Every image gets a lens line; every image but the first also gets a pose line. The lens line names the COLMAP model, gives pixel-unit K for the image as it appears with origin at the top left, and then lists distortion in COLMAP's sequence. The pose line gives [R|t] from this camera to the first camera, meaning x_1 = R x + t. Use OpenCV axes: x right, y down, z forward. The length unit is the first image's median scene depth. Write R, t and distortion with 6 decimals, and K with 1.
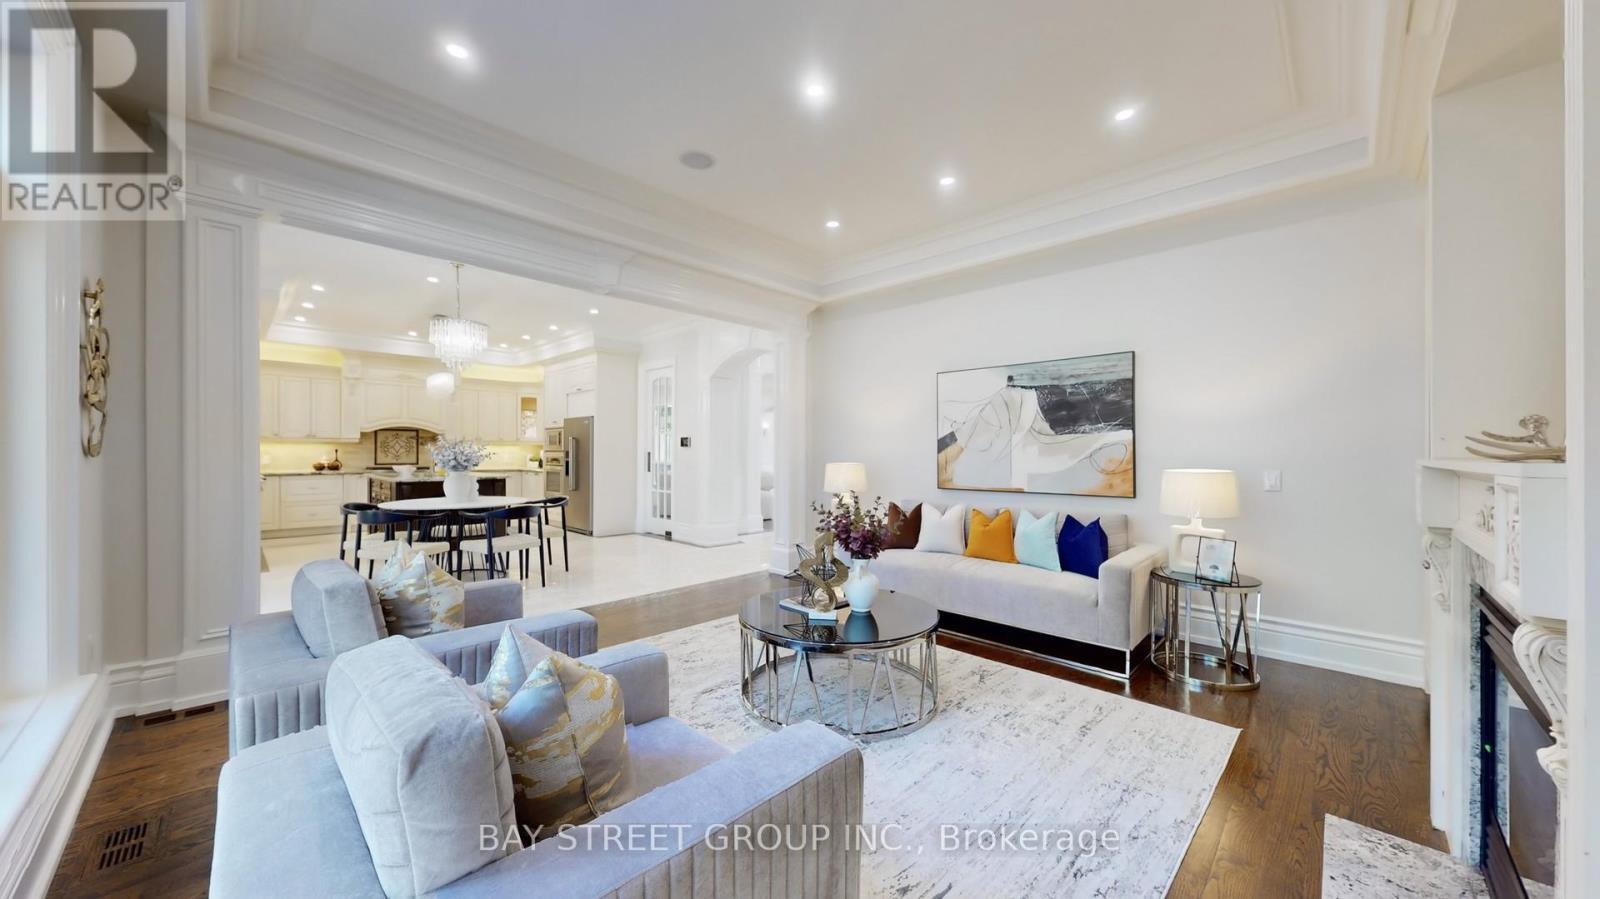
lens RADIAL K [[559.2, 0, 801.2], [0, 559.2, 452.2], [0, 0, 1]] dist [-0.000355, -0.000005]
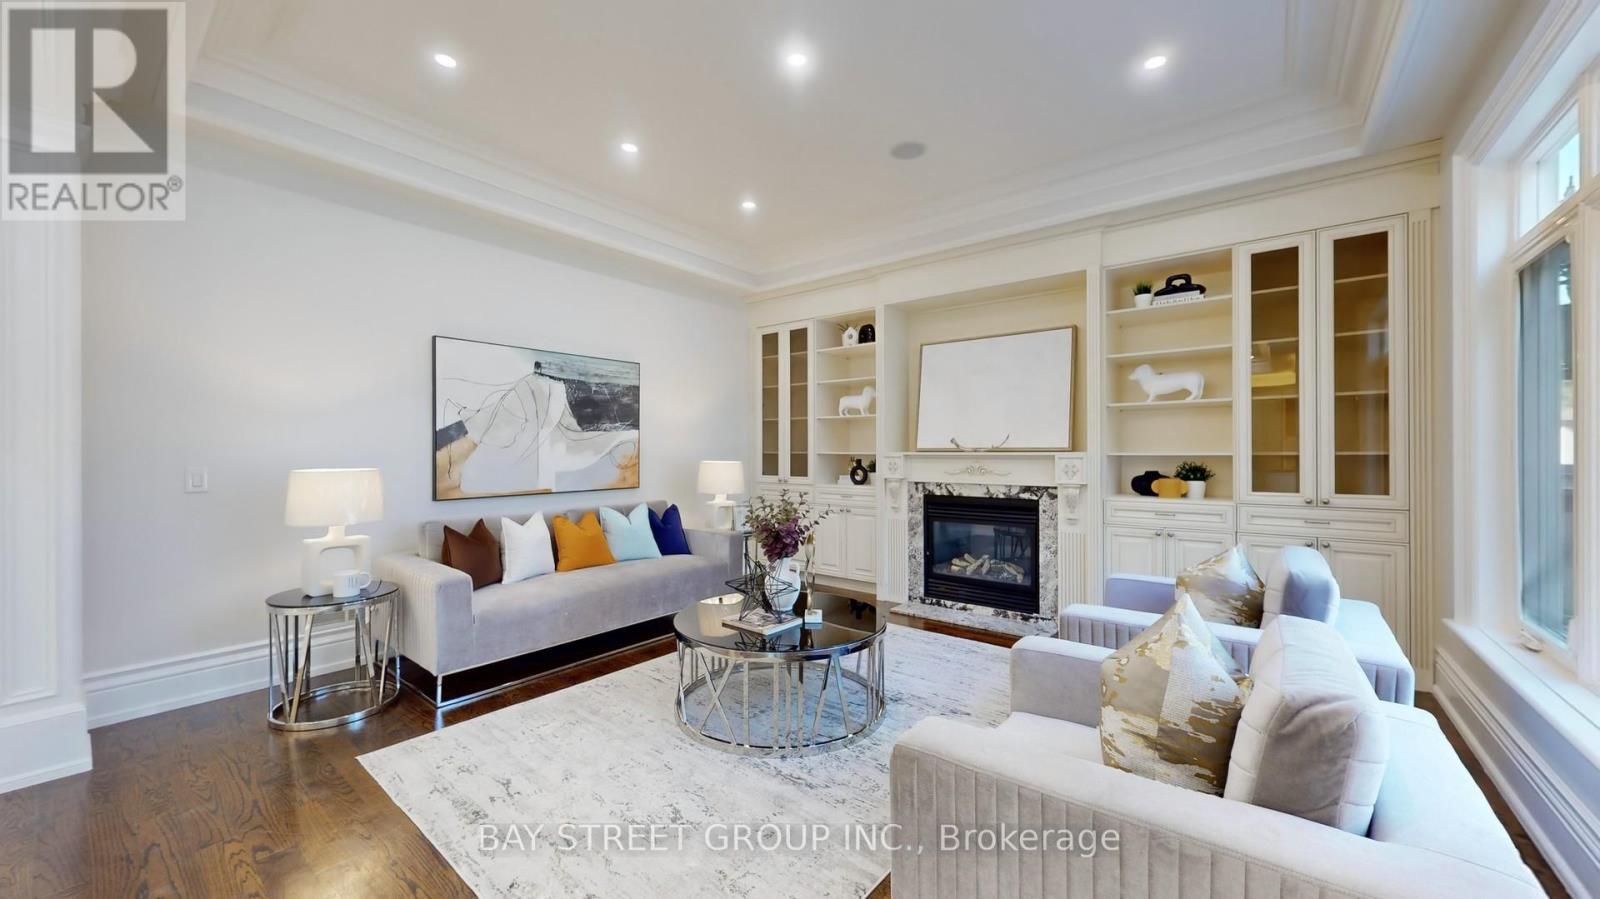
lens RADIAL K [[595.5, 0, 799.8], [0, 595.5, 452.0], [0, 0, 1]] dist [-0.000780, -0.000165]
pose [[-0.101646, 0.000556, 0.994820, -0.627344], [0.007520, 0.999972, 0.000210, 0.007757], [-0.994792, 0.007502, -0.101648, 0.724971]]
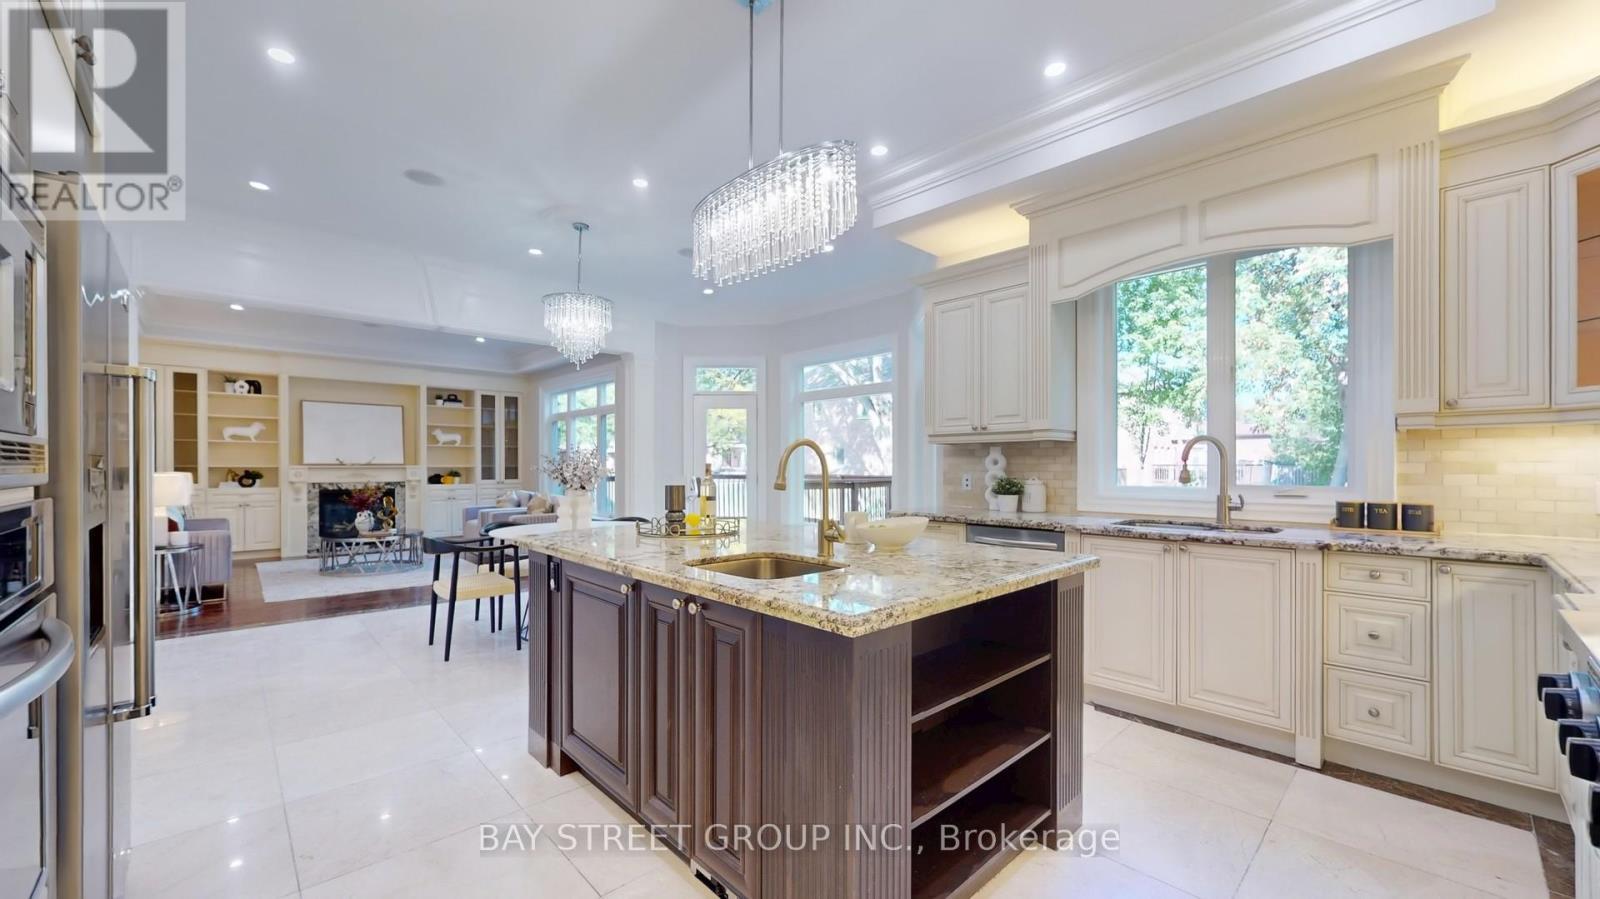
lens RADIAL K [[608.0, 0, 799.8], [0, 608.0, 468.3], [0, 0, 1]] dist [-0.000068, -0.000124]
pose [[-0.999075, -0.002067, 0.042948, -1.183761], [-0.001475, 0.999903, 0.013831, -0.010626], [-0.042972, 0.013755, -0.998982, 2.262411]]
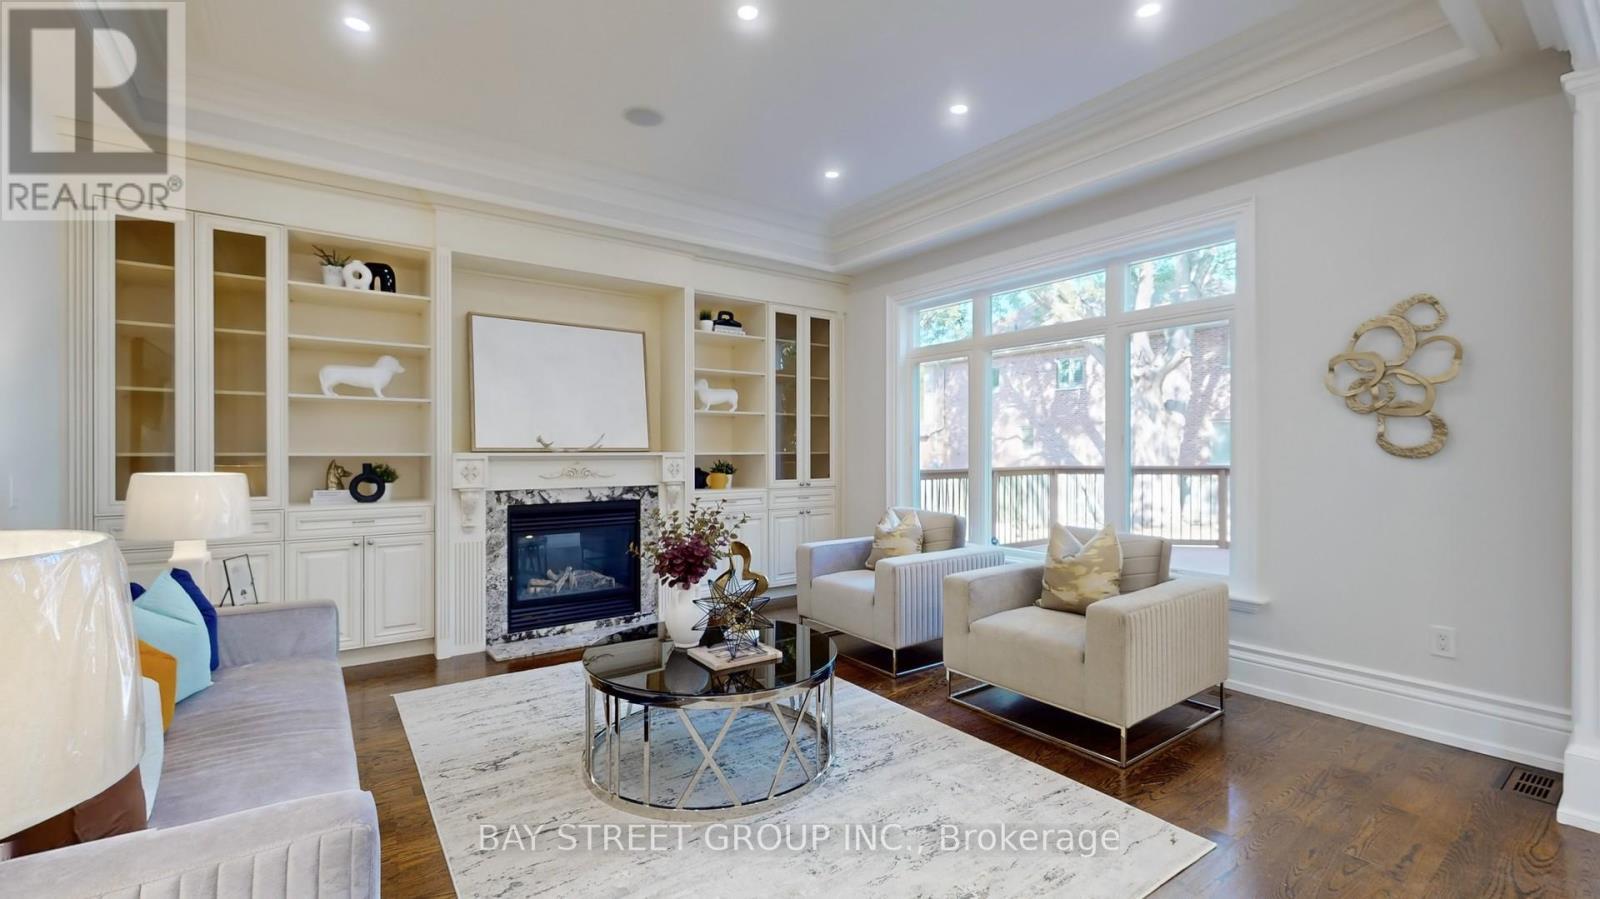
lens RADIAL K [[668.8, 0, 803.9], [0, 668.8, 451.6], [0, 0, 1]] dist [-0.003402, -0.000144]
pose [[-0.987420, 0.002065, 0.158105, -0.148063], [0.003268, 0.999968, 0.007345, 0.002561], [-0.158085, 0.007770, -0.987395, 1.283583]]
